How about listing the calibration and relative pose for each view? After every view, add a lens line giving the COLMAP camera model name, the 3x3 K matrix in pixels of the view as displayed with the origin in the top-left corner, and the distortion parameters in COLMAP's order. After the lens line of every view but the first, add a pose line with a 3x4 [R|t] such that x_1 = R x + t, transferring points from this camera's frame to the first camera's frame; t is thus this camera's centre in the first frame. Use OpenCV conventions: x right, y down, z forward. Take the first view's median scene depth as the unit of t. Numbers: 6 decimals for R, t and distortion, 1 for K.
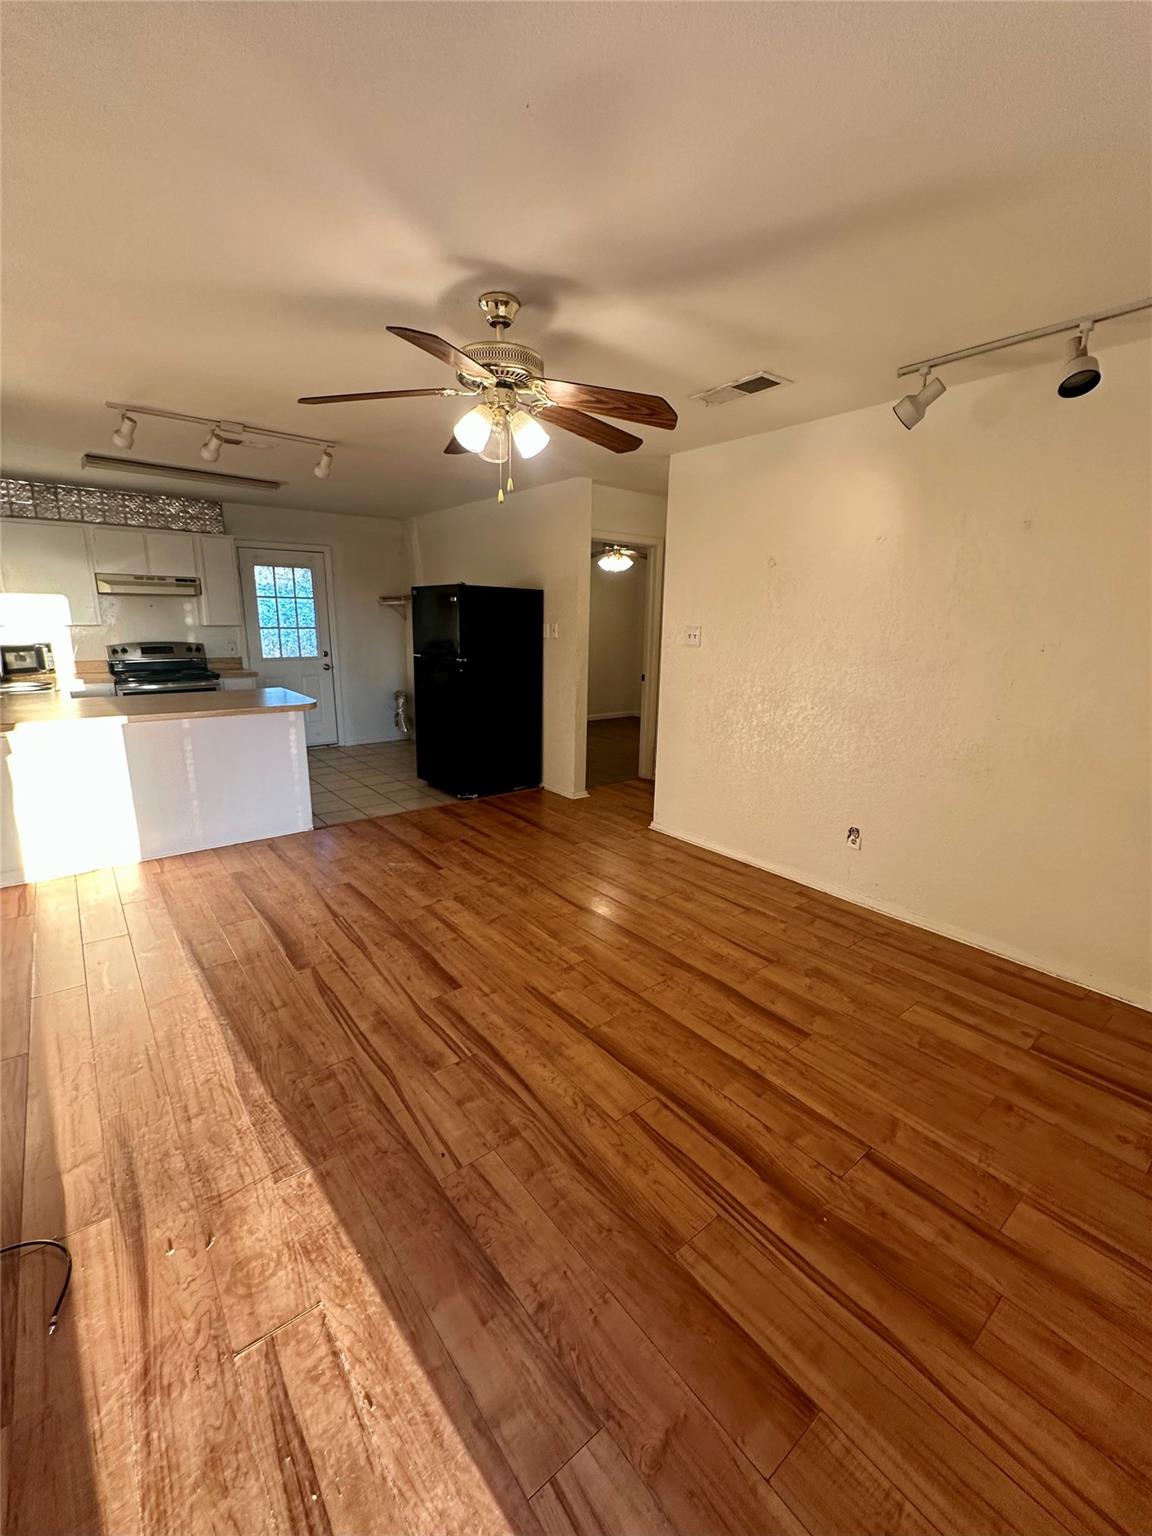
lens RADIAL K [[647.0, 0, 577.4], [0, 647.0, 764.6], [0, 0, 1]] dist [-0.001635, -0.000024]
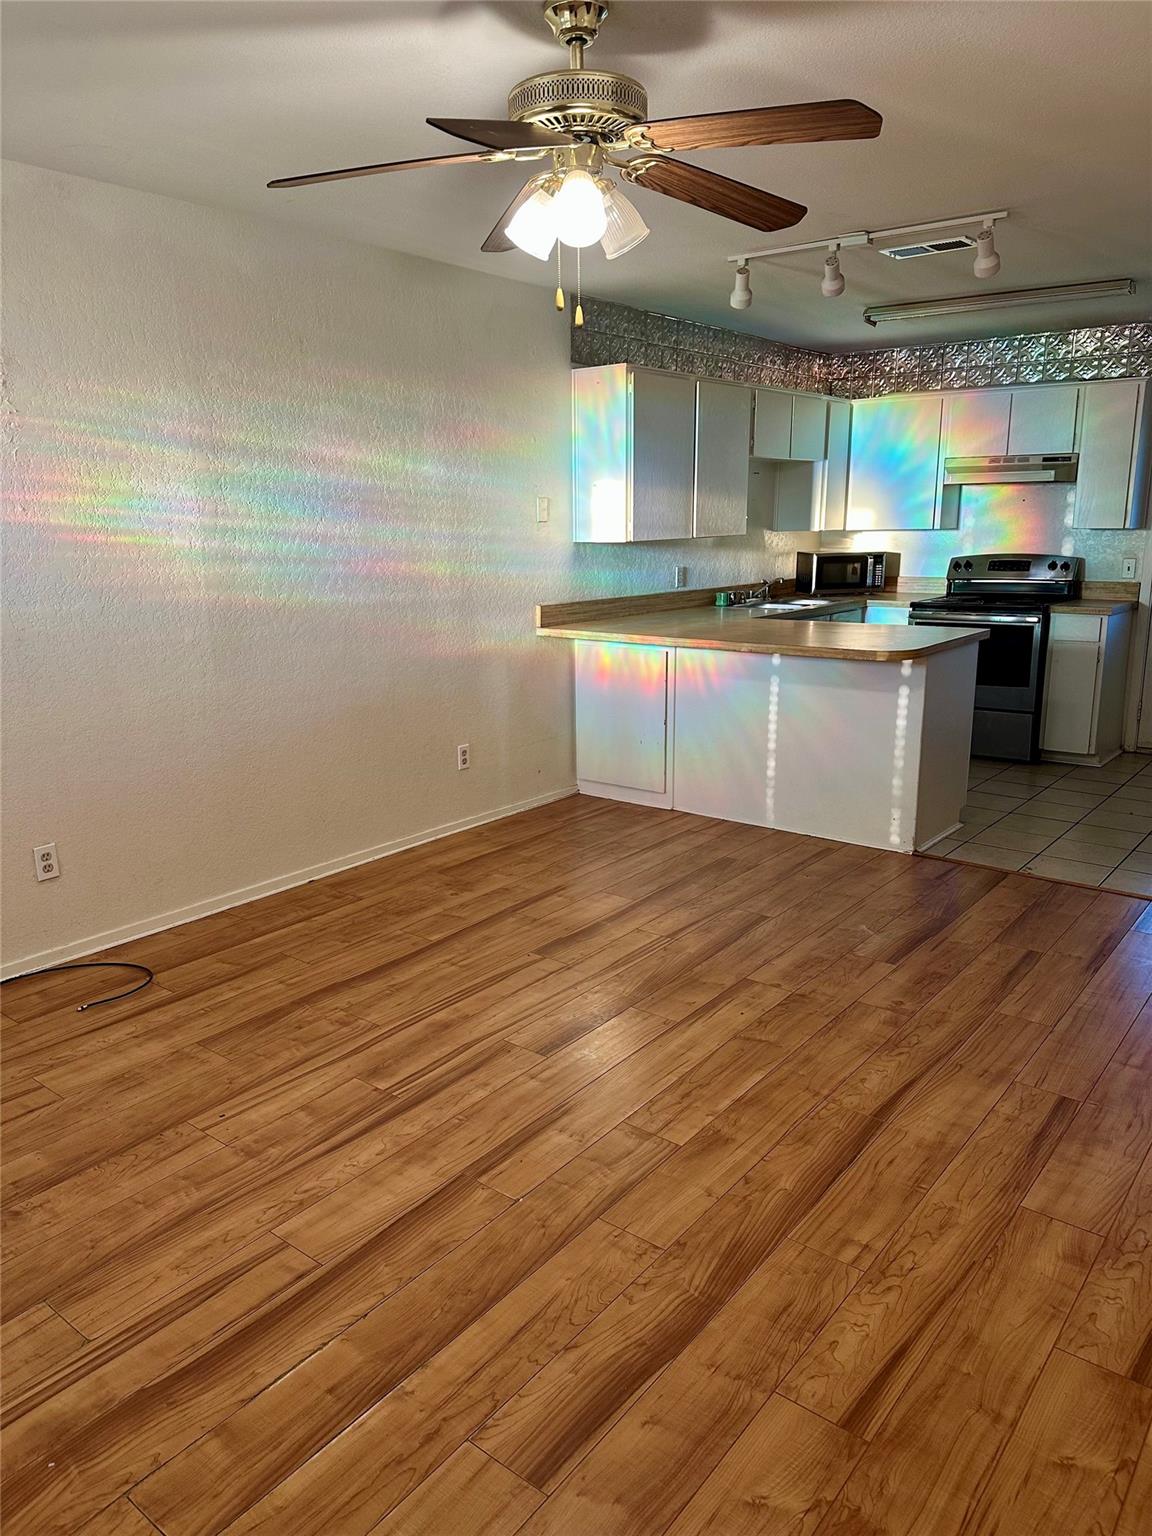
lens RADIAL K [[1069.4, 0, 578.1], [0, 1069.4, 775.8], [0, 0, 1]] dist [0.075133, -0.089861]
pose [[0.228415, 0.212257, -0.950144, 0.783760], [-0.203993, 0.964714, 0.166472, -0.128727], [0.951952, 0.155798, 0.263655, 0.635695]]
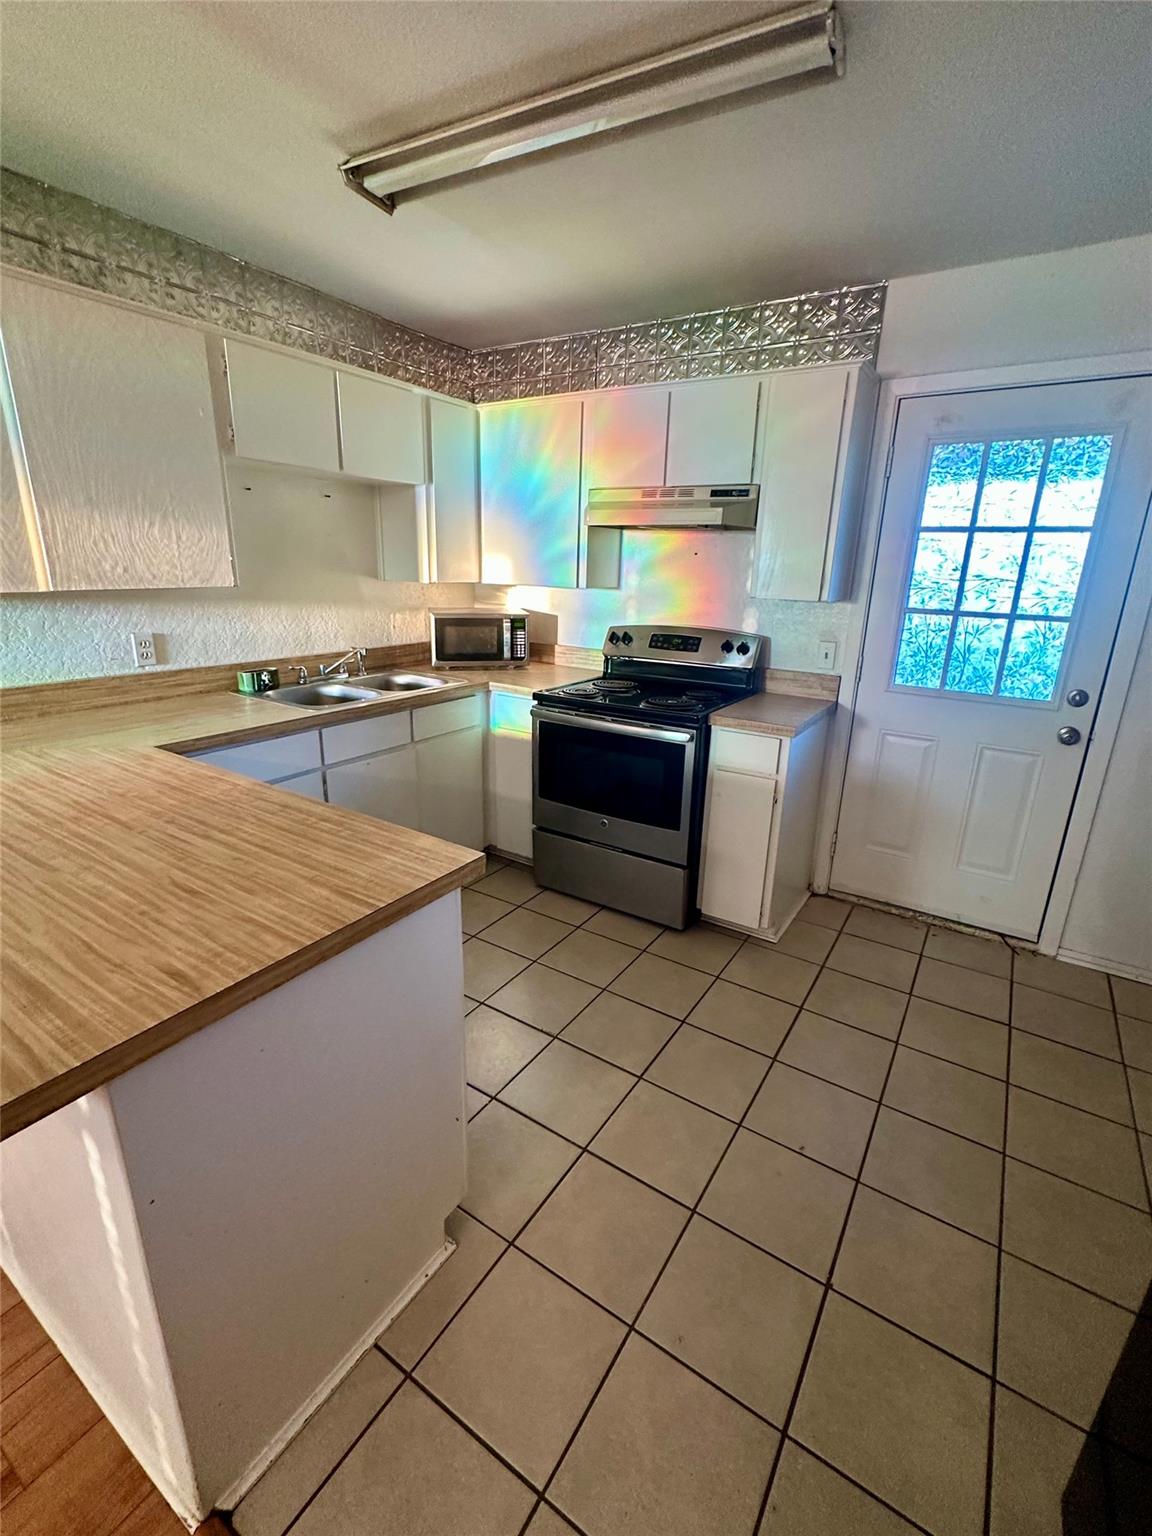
lens RADIAL K [[677.2, 0, 572.9], [0, 677.2, 769.5], [0, 0, 1]] dist [-0.003052, 0.000416]
pose [[0.317410, 0.274795, -0.907600, -0.353428], [-0.233745, 0.950234, 0.205957, -0.362825], [0.919029, 0.146775, 0.365846, 1.567739]]
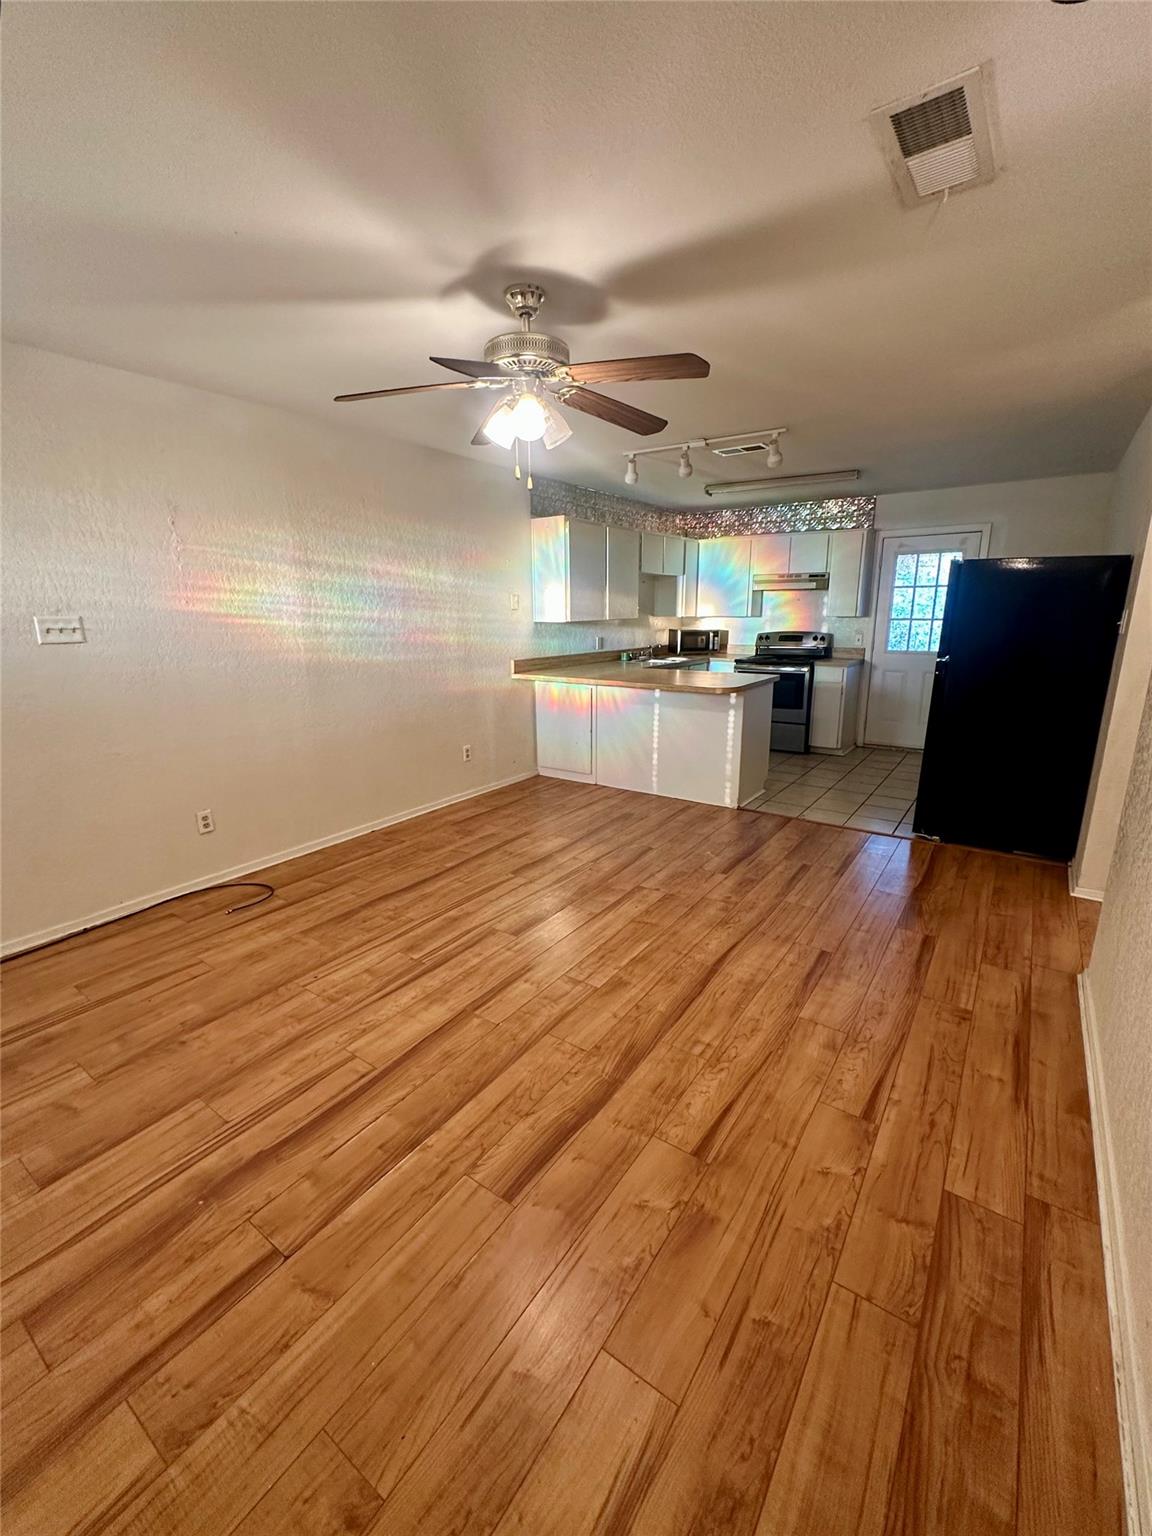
lens RADIAL K [[640.4, 0, 578.8], [0, 640.4, 768.9], [0, 0, 1]] dist [-0.000028, 0.000063]
pose [[0.284325, 0.216517, -0.933959, 0.764090], [-0.201725, 0.965867, 0.162503, -0.127601], [0.937265, 0.142199, 0.318297, 0.654134]]
